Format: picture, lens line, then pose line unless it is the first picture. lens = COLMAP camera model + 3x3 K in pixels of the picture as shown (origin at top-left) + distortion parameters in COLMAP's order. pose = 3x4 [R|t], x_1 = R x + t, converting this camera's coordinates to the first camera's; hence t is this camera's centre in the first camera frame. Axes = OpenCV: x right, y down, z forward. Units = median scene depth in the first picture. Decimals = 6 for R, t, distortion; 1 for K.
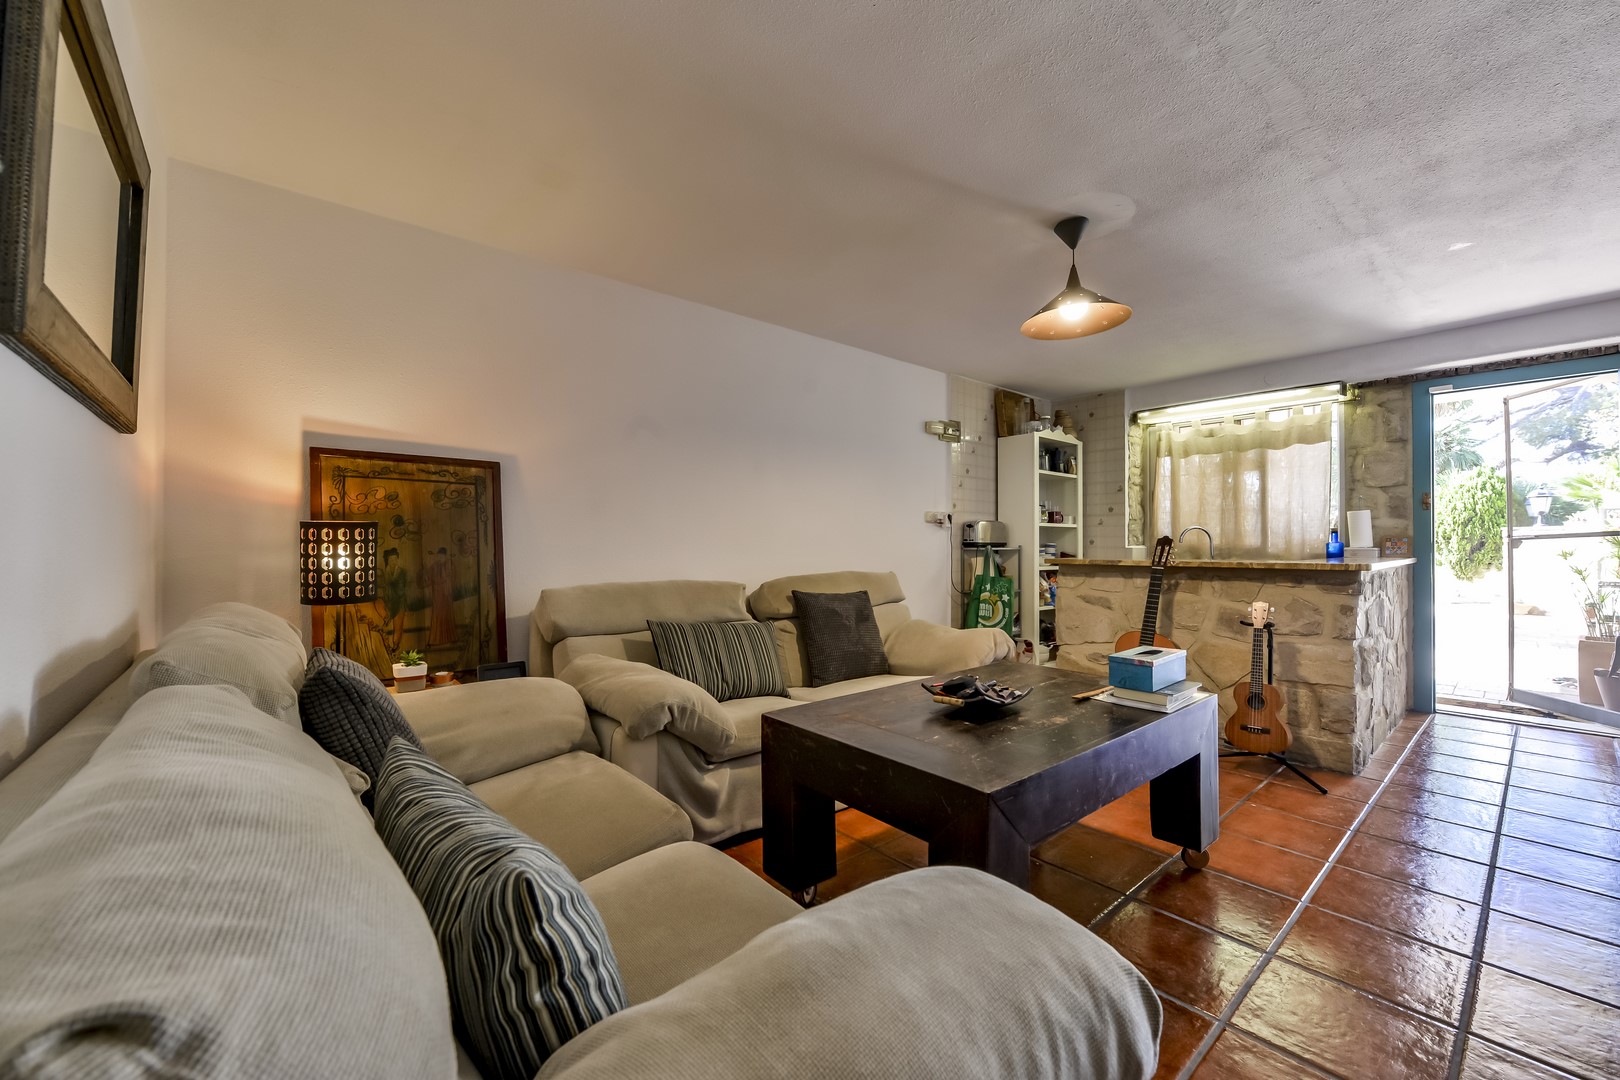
lens RADIAL K [[645.9, 0, 815.9], [0, 645.9, 545.1], [0, 0, 1]] dist [-0.000964, -0.000954]
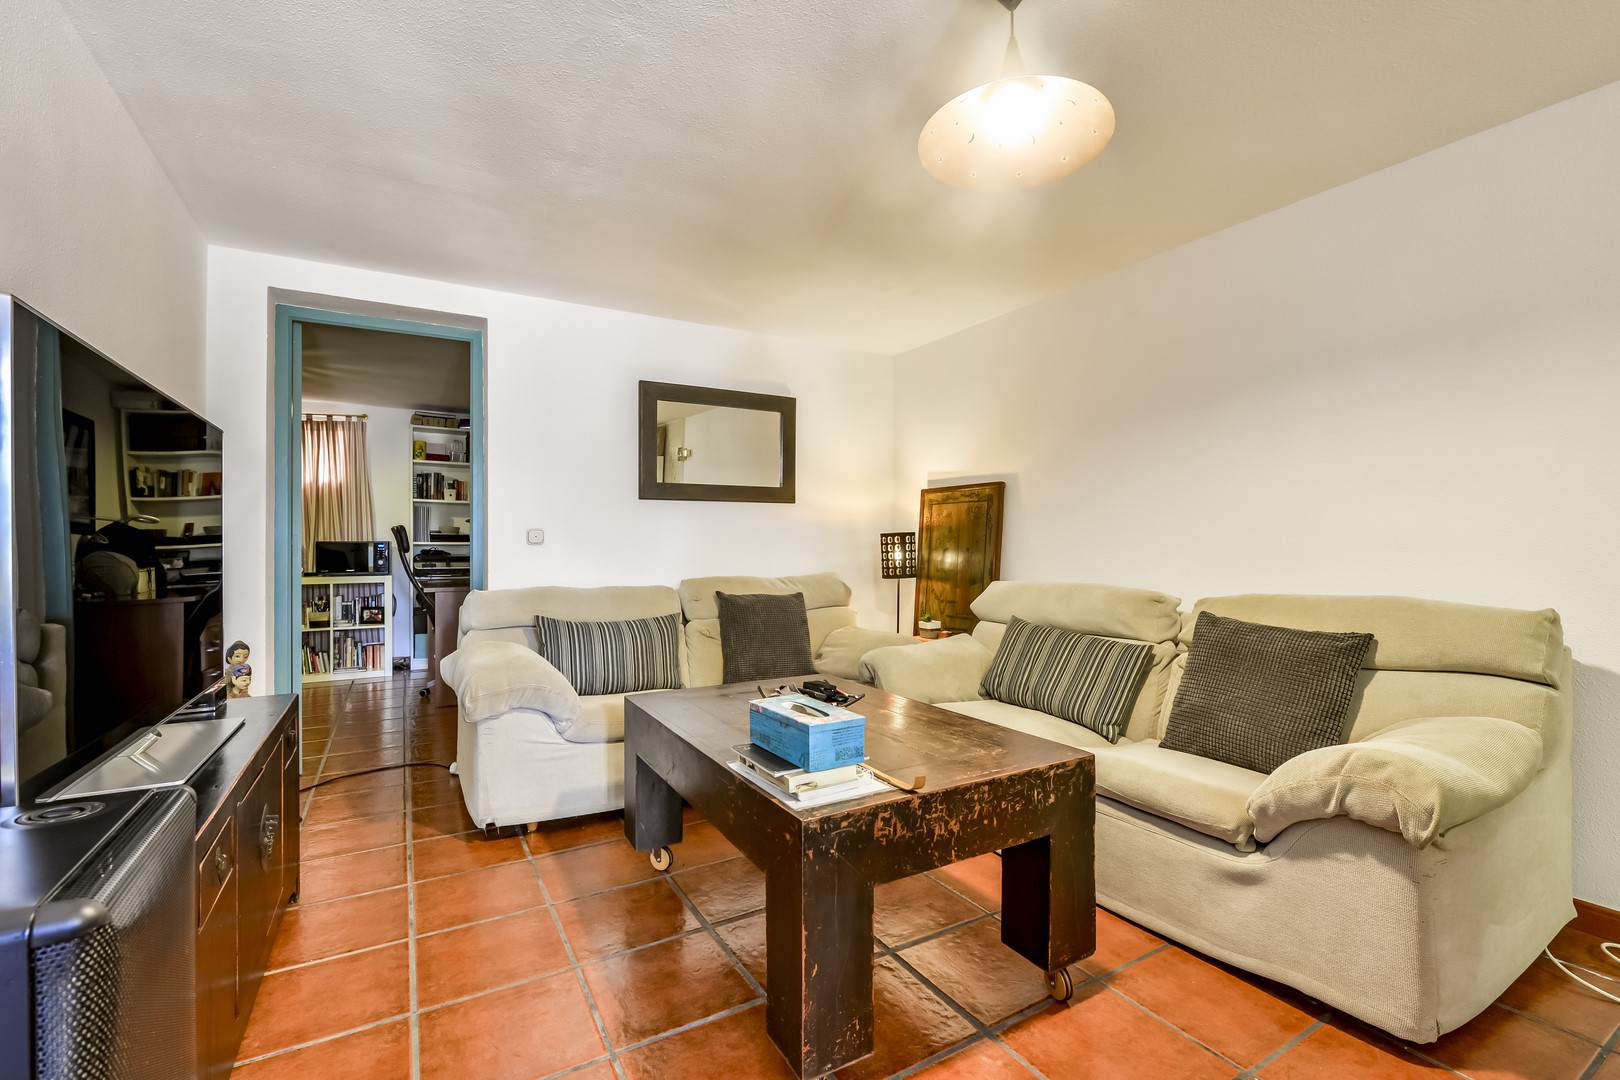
lens RADIAL K [[714.0, 0, 818.0], [0, 714.0, 540.5], [0, 0, 1]] dist [-0.002253, -0.000843]
pose [[-0.177482, -0.005898, -0.984106, 1.091809], [-0.000040, 0.999982, -0.005986, -0.002553], [0.984124, -0.001023, -0.177479, 1.005894]]
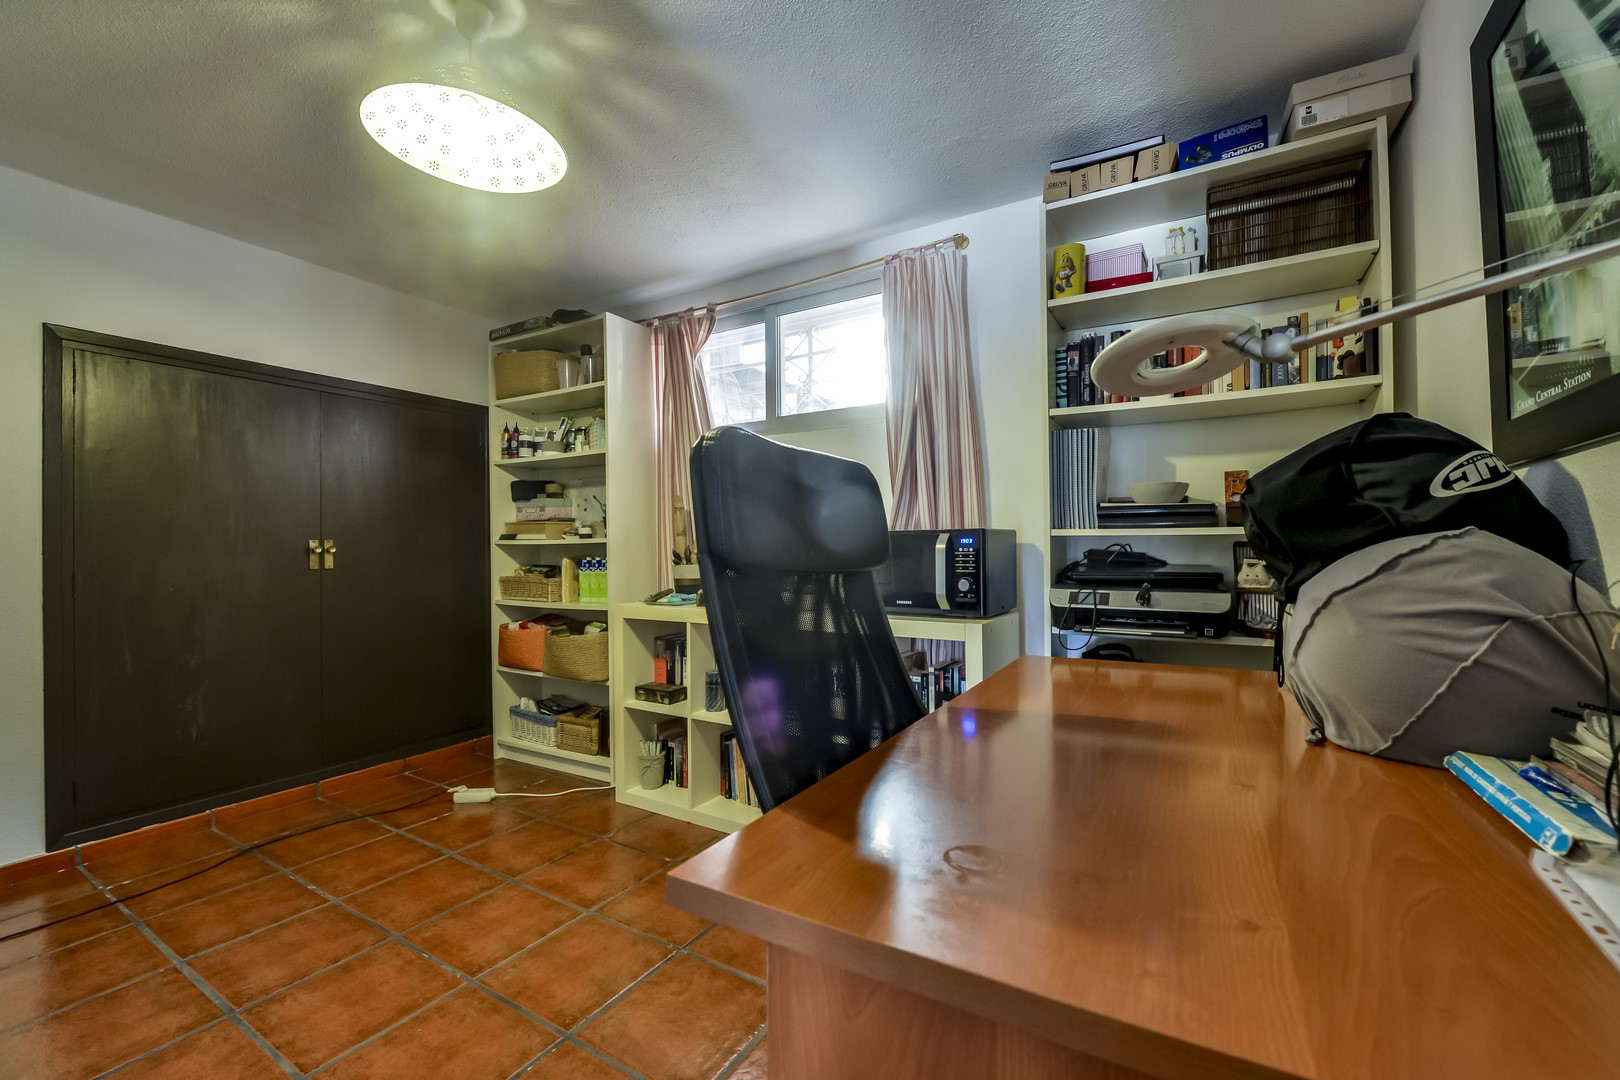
lens RADIAL K [[667.1, 0, 814.8], [0, 667.1, 540.9], [0, 0, 1]] dist [-0.000327, -0.000361]
pose [[-0.950286, 0.000969, -0.311378, -0.658272], [0.006358, 0.999847, -0.016291, 0.015048], [0.311315, -0.017461, -0.950146, -0.190373]]
